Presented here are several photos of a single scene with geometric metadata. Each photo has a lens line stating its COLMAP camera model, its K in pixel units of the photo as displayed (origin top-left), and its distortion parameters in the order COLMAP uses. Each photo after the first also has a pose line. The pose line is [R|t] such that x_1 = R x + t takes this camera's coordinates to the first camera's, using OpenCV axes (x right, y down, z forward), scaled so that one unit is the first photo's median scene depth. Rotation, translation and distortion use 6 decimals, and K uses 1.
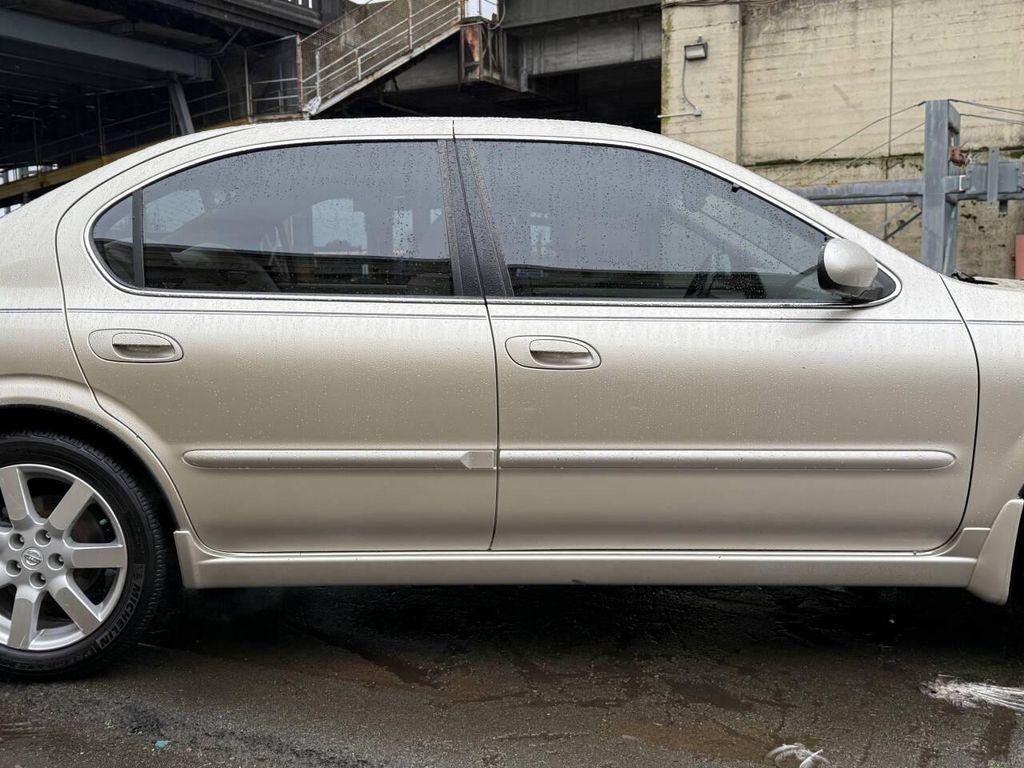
lens RADIAL K [[1055.2, 0, 518.0], [0, 1055.2, 383.1], [0, 0, 1]] dist [0.176740, -0.372052]
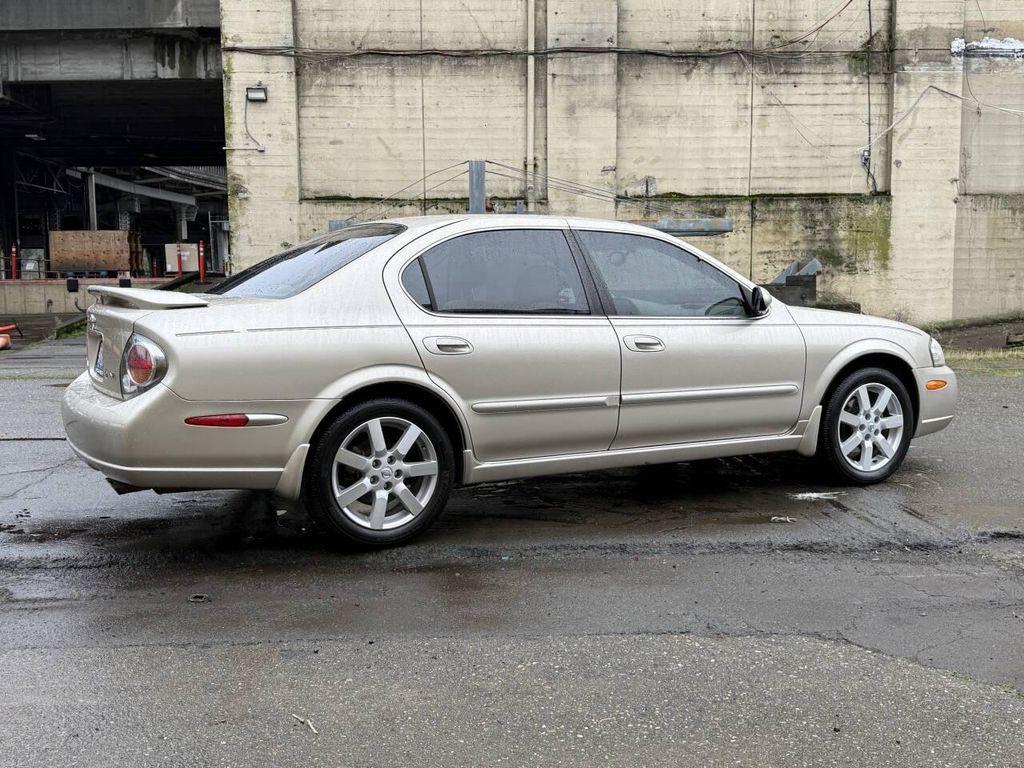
lens RADIAL K [[1055.2, 0, 518.0], [0, 1055.2, 383.1], [0, 0, 1]] dist [0.176740, -0.372052]
pose [[0.858718, -0.041996, 0.510724, -0.185905], [0.049742, 0.998761, -0.001508, 0.005785], [-0.510028, 0.026700, 0.859743, -0.089501]]
